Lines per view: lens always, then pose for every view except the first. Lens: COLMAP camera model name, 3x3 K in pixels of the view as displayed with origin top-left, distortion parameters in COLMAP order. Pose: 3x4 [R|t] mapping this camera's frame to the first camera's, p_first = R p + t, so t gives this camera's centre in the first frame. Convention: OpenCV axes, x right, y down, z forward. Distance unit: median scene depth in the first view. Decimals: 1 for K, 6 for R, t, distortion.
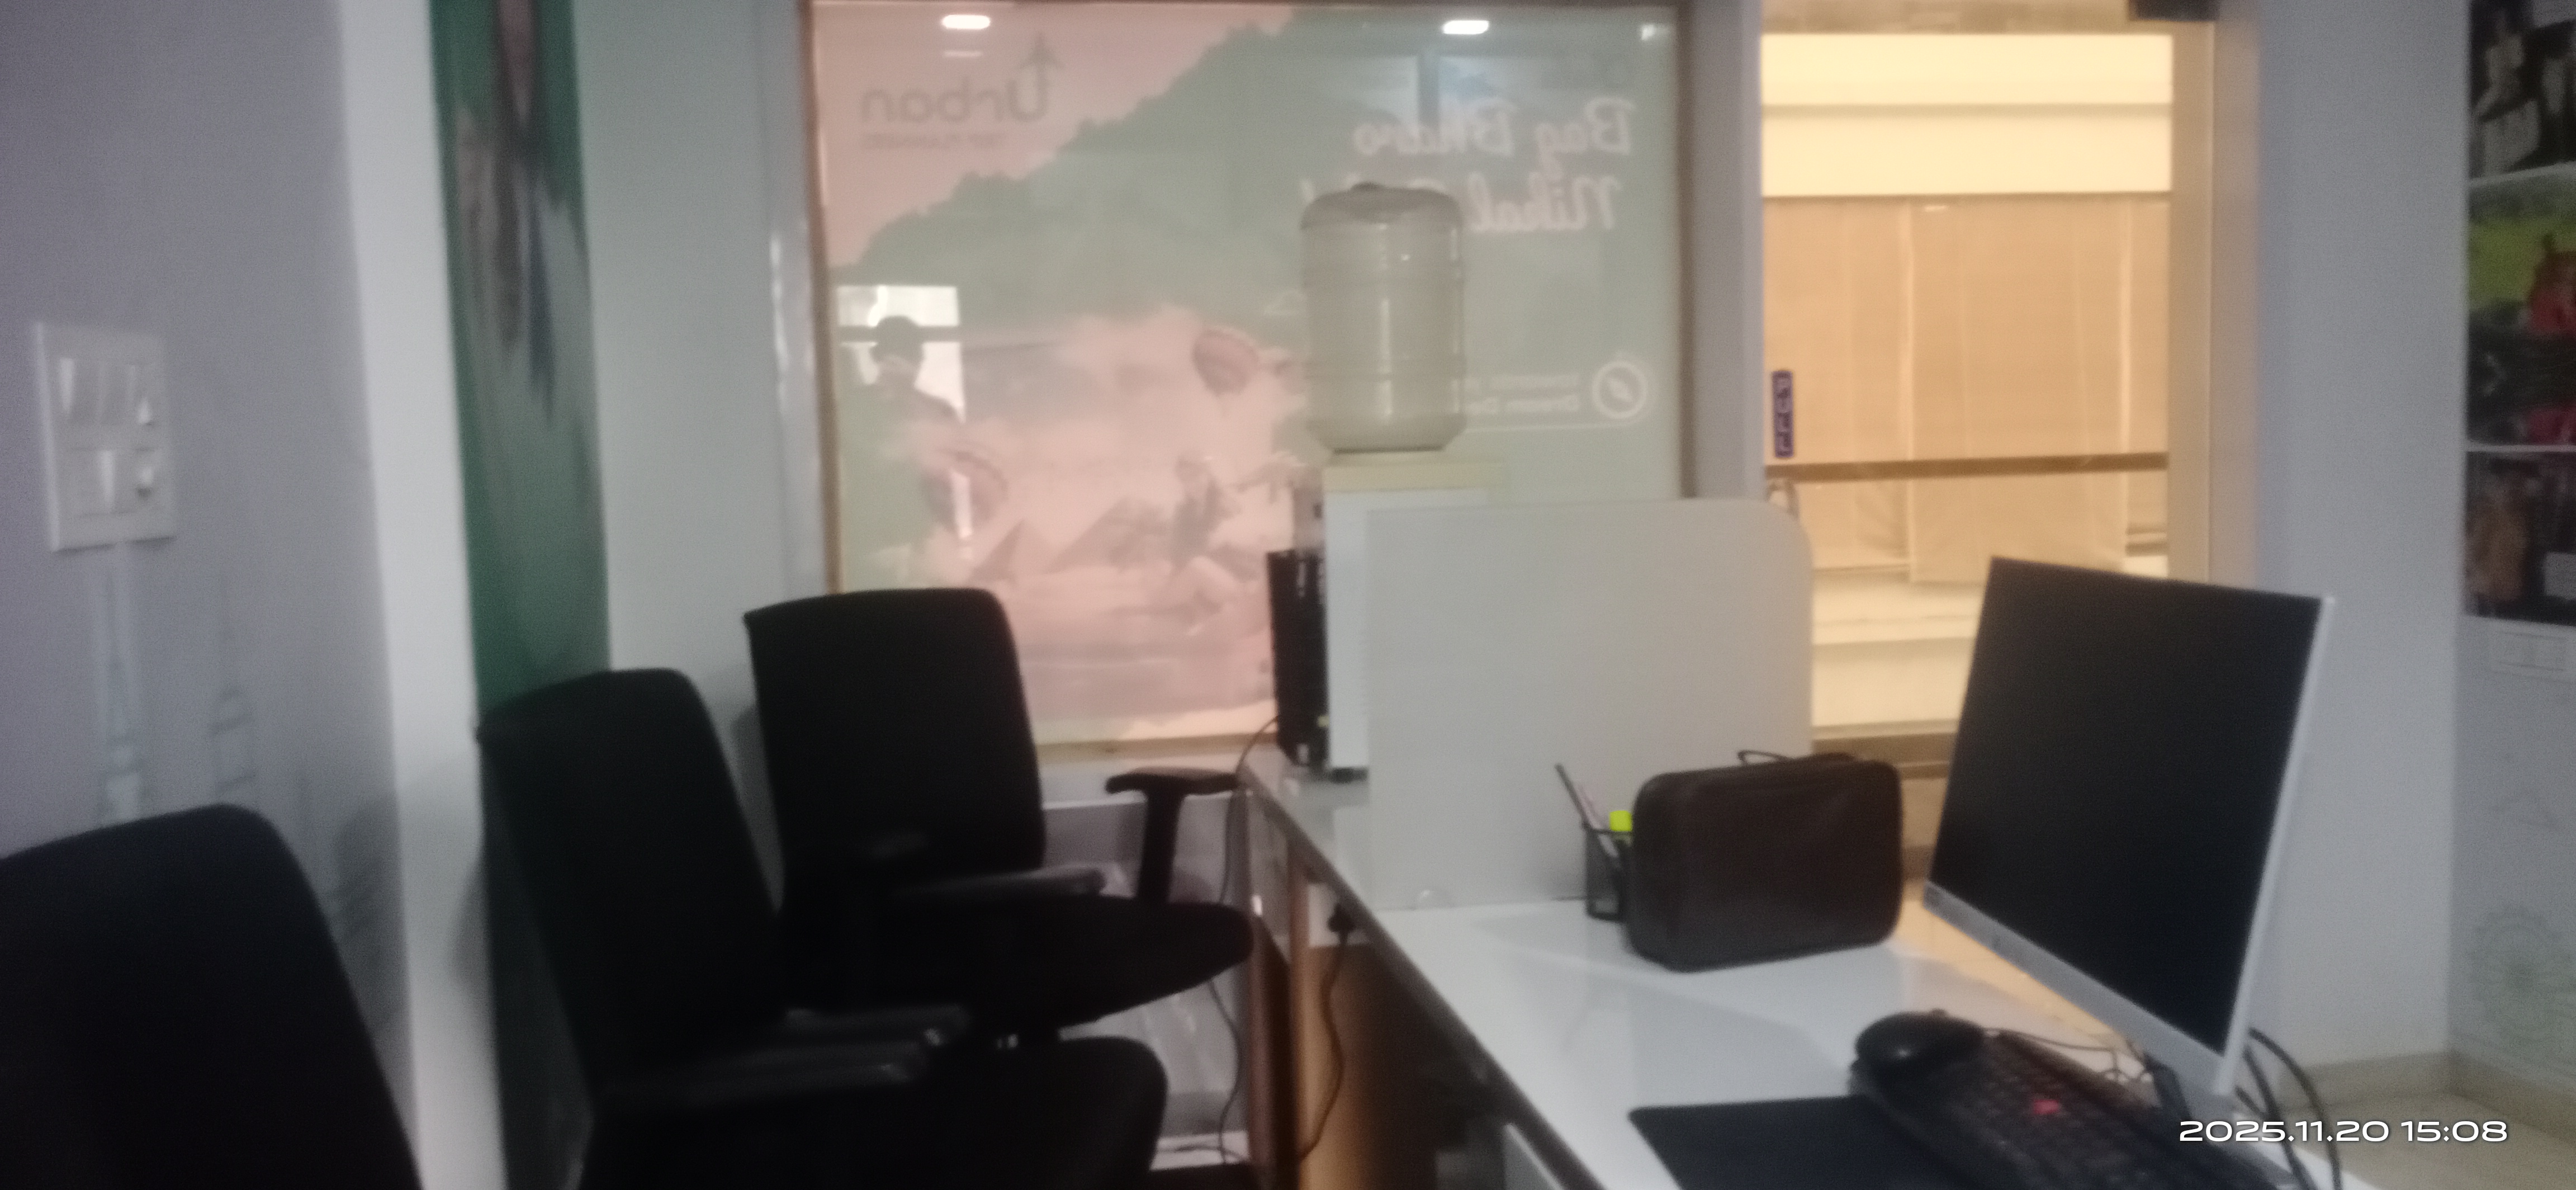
lens RADIAL K [[2005.1, 0, 1315.8], [0, 2005.1, 604.8], [0, 0, 1]] dist [0.087715, -0.180719]
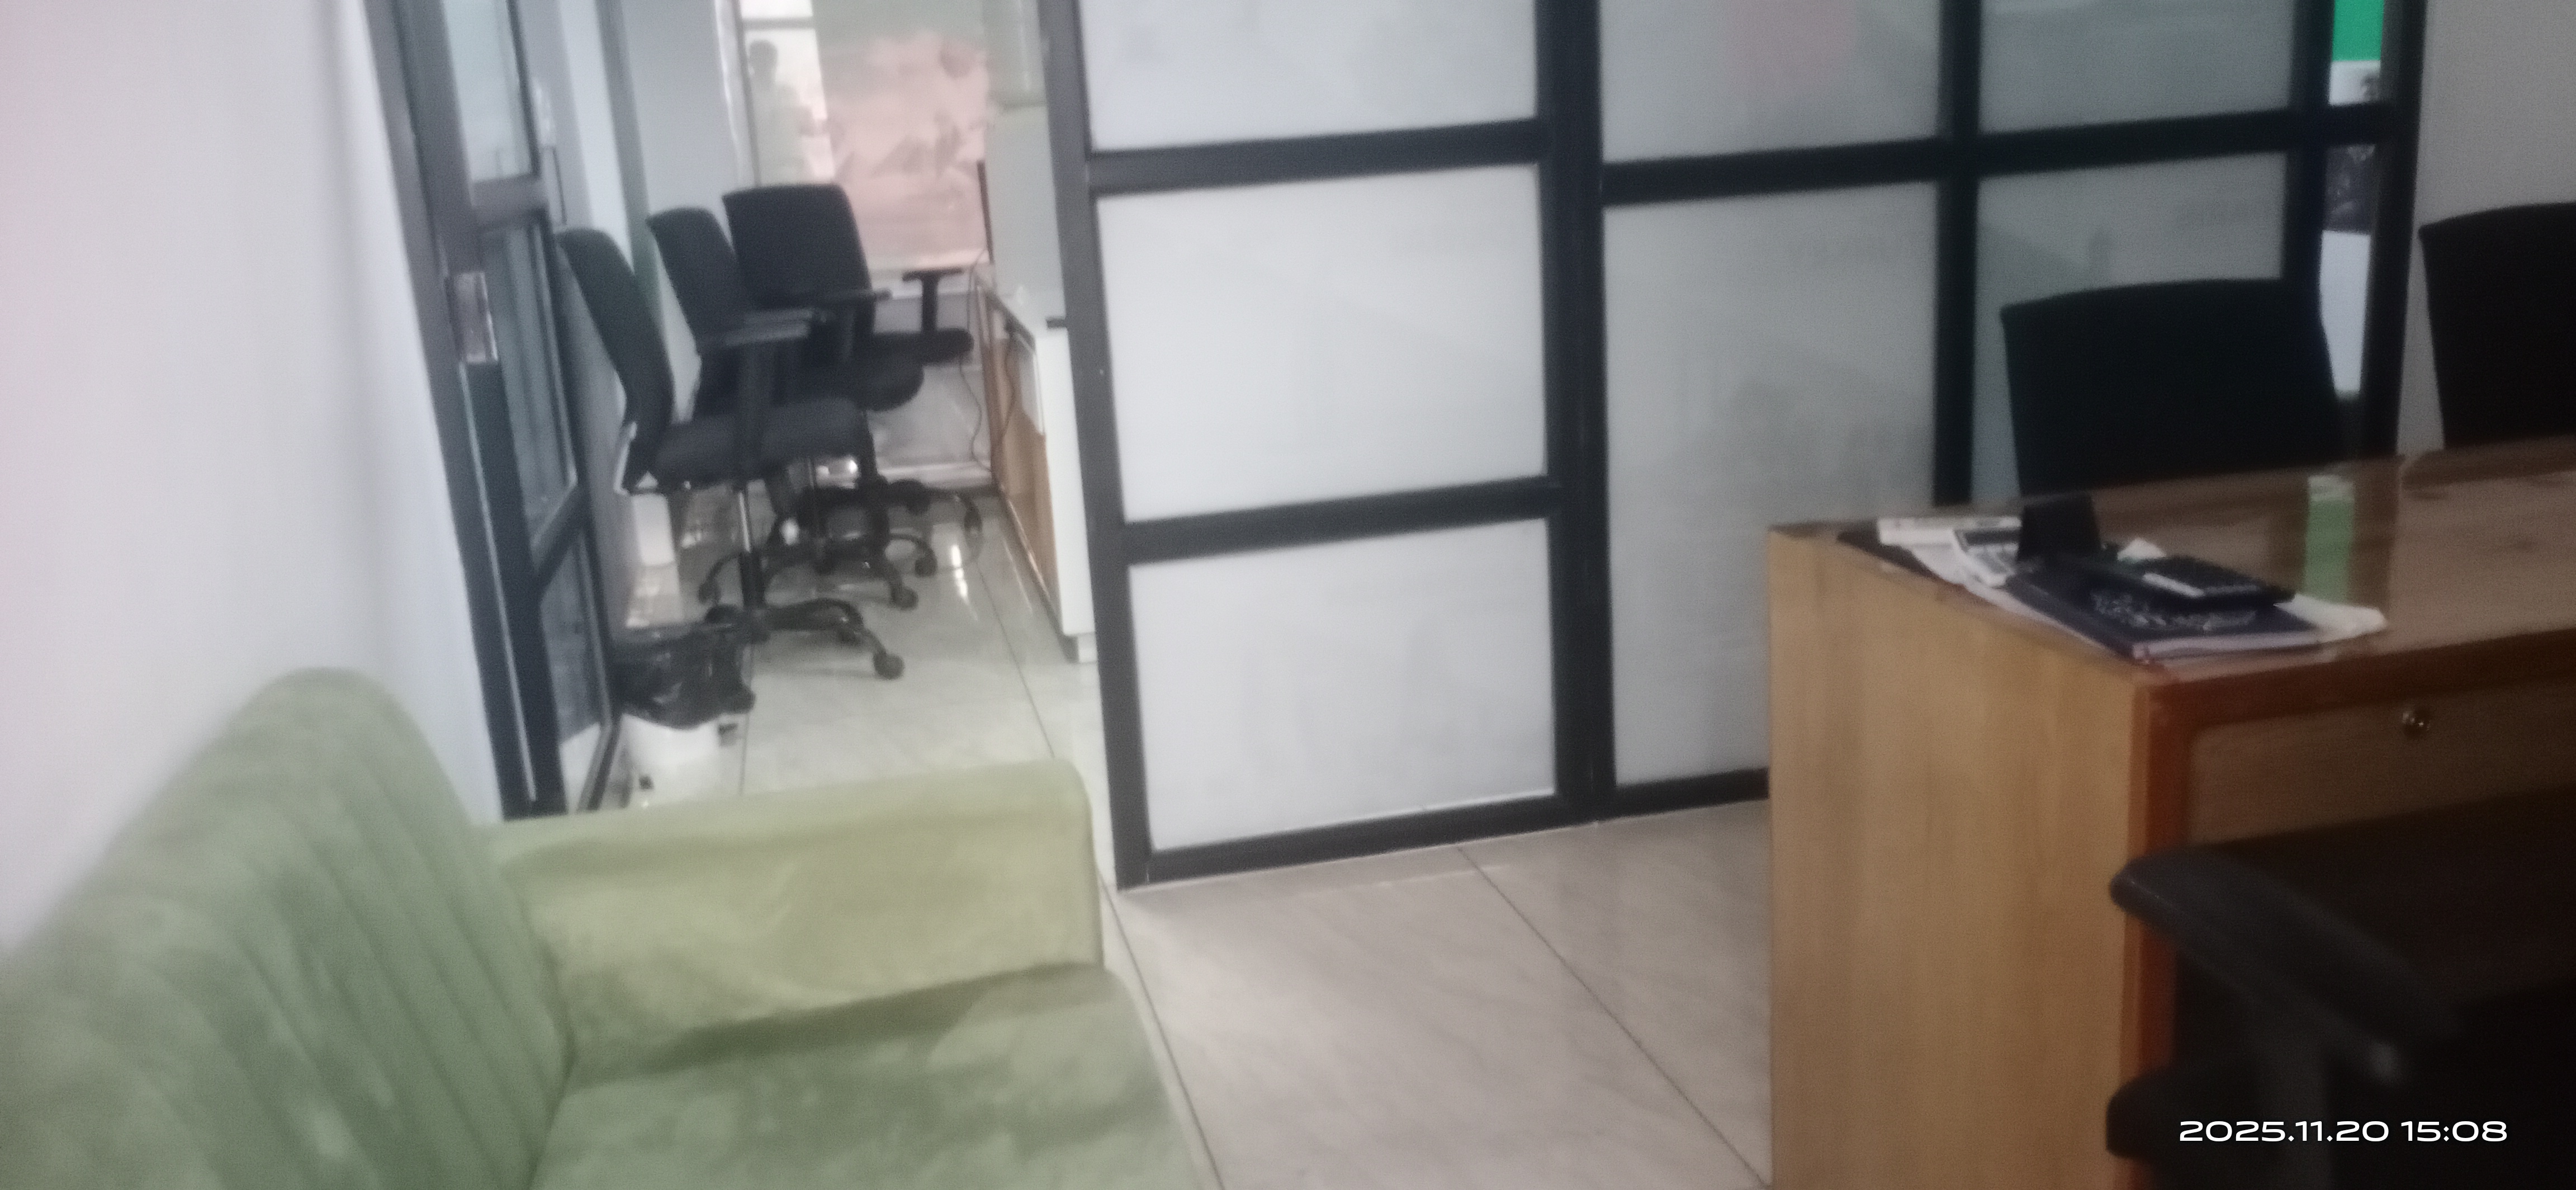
lens RADIAL K [[2005.1, 0, 1315.8], [0, 2005.1, 604.8], [0, 0, 1]] dist [0.087715, -0.180719]
pose [[0.998017, -0.039213, 0.049247, 0.177668], [0.030349, 0.985088, 0.169352, 0.071613], [-0.055154, -0.167522, 0.984324, -0.969565]]
